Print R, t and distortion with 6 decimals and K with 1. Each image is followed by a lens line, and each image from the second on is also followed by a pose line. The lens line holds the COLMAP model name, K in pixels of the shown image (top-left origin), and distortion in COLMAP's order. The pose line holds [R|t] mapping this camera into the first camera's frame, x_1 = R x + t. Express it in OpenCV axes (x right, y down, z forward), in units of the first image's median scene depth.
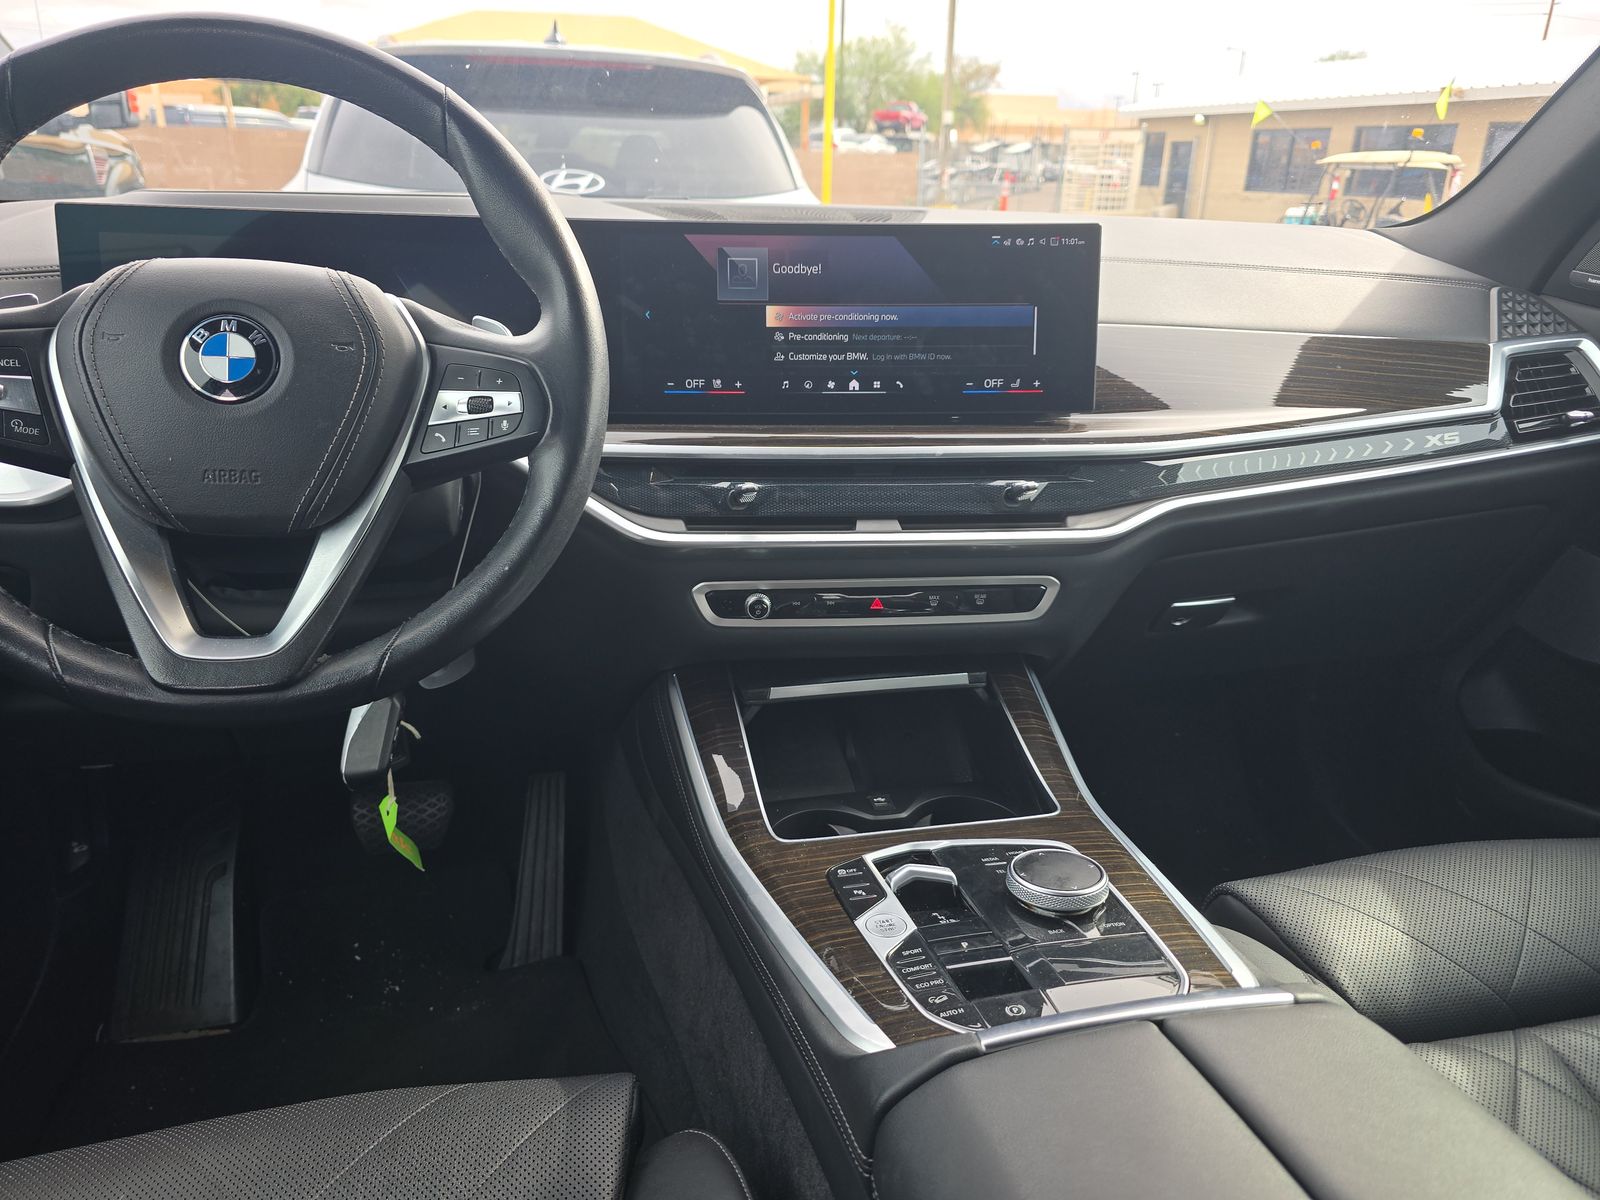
lens RADIAL K [[1055.3, 0, 802.1], [0, 1055.3, 625.7], [0, 0, 1]] dist [0.050194, -0.063829]
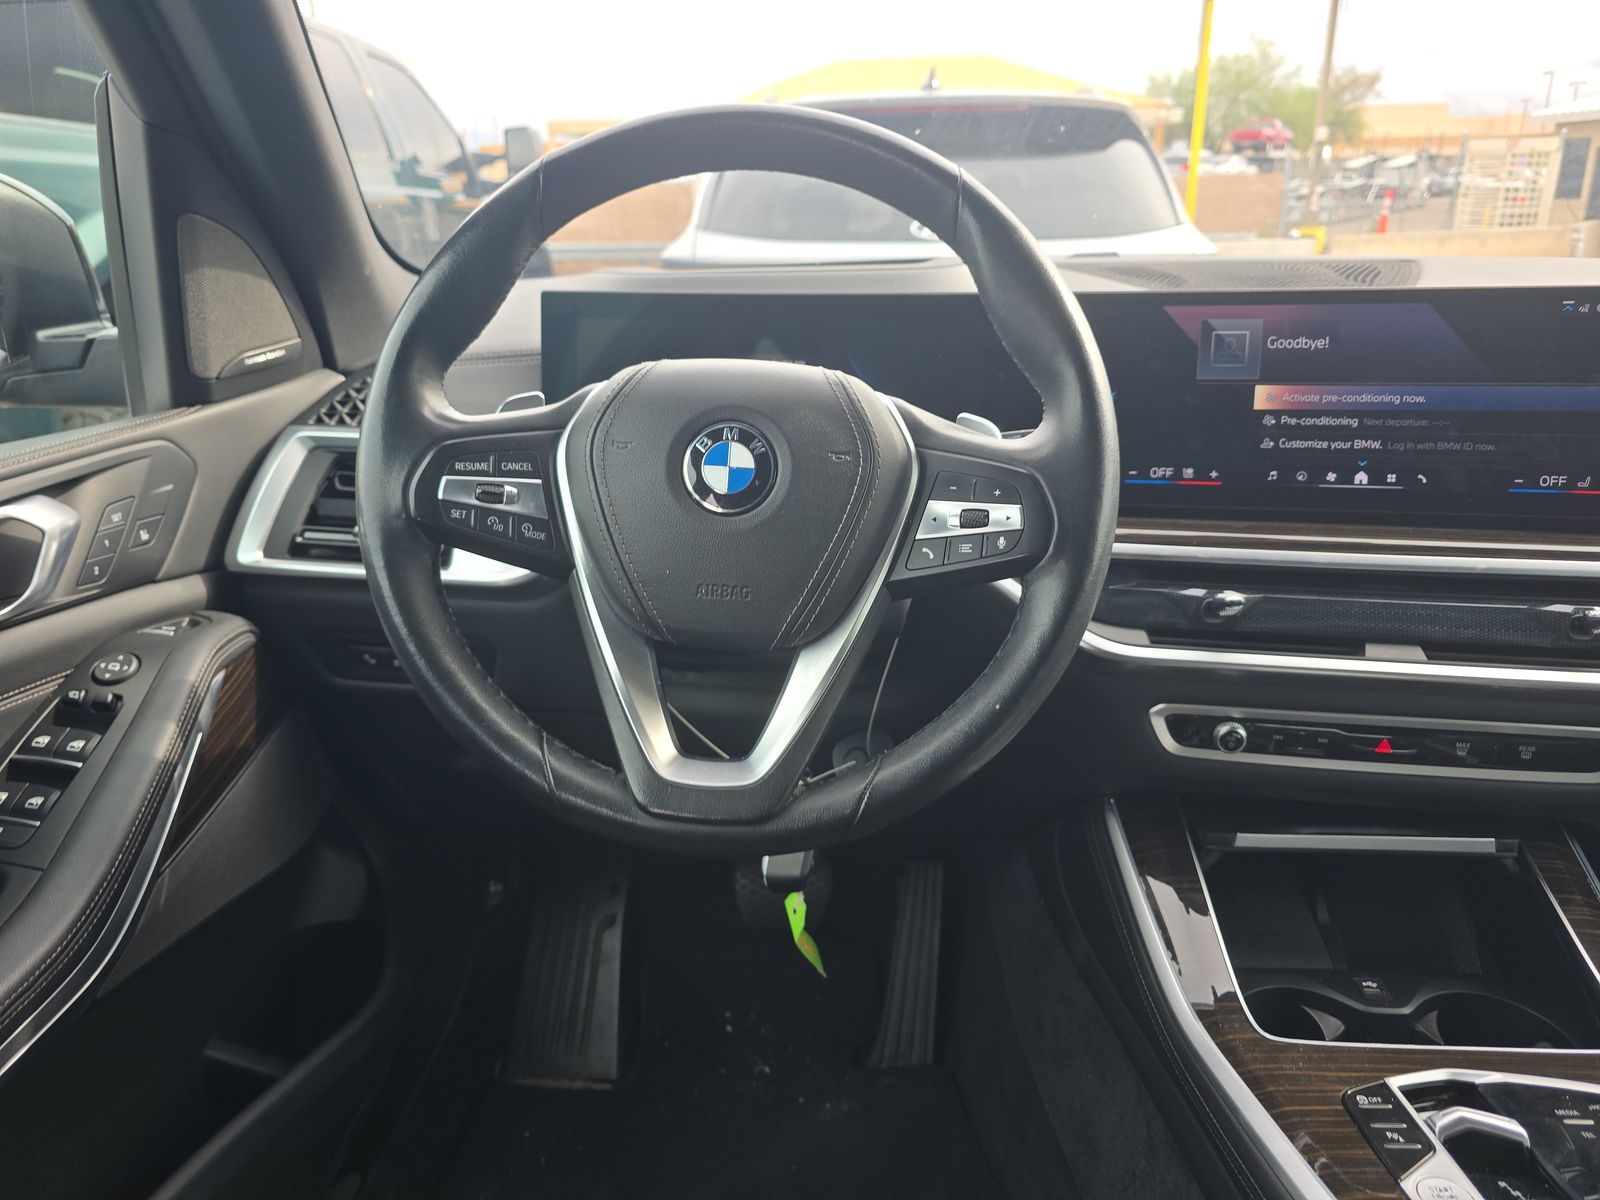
lens RADIAL K [[1055.3, 0, 802.1], [0, 1055.3, 625.7], [0, 0, 1]] dist [0.050194, -0.063829]
pose [[0.959290, 0.064694, -0.274912, -0.143631], [-0.071756, 0.997299, -0.015698, -0.069742], [0.273154, 0.034785, 0.961341, 0.077191]]
